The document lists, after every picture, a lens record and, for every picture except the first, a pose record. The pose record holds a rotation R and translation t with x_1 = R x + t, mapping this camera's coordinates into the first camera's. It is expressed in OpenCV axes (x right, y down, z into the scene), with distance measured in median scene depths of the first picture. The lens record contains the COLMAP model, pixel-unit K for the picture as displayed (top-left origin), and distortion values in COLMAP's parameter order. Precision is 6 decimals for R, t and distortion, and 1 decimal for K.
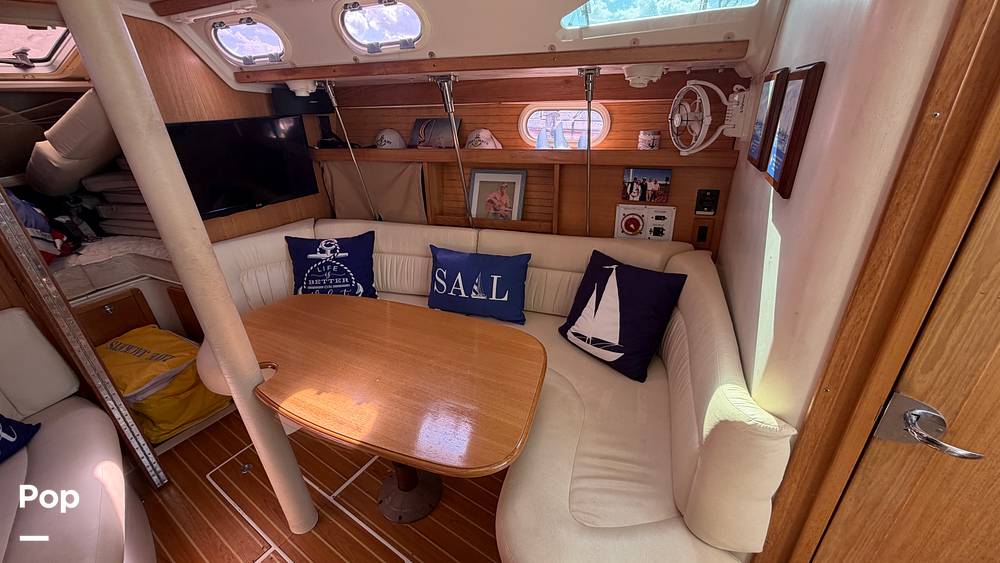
lens RADIAL K [[399.2, 0, 498.9], [0, 399.2, 281.5], [0, 0, 1]] dist [-0.000636, 0.000104]
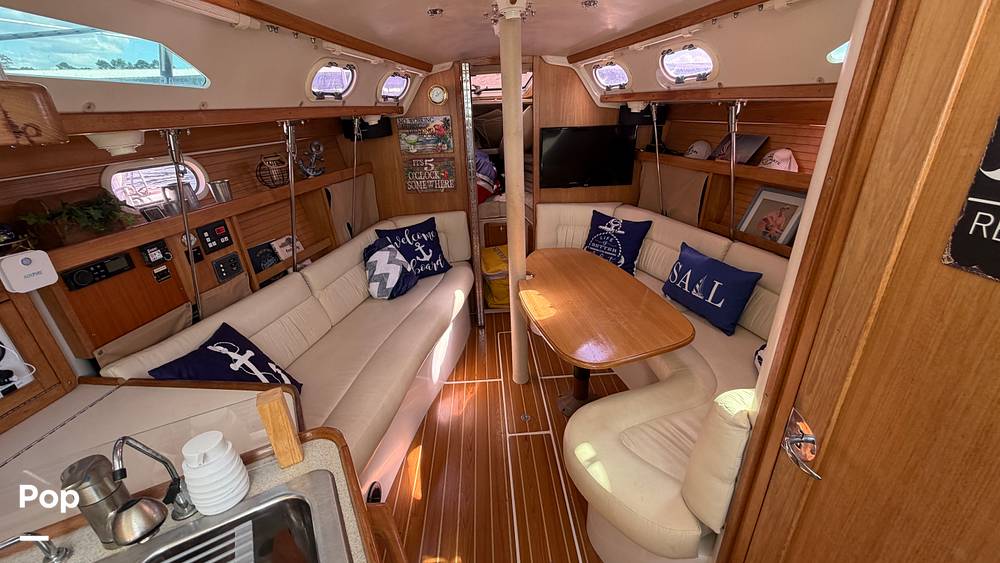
lens RADIAL K [[399.2, 0, 502.0], [0, 399.2, 281.9], [0, 0, 1]] dist [-0.000636, 0.000104]
pose [[0.603251, 0.339292, -0.721782, 0.385559], [-0.337175, 0.928640, 0.154727, 0.014401], [0.722774, 0.150028, 0.674603, -0.150527]]
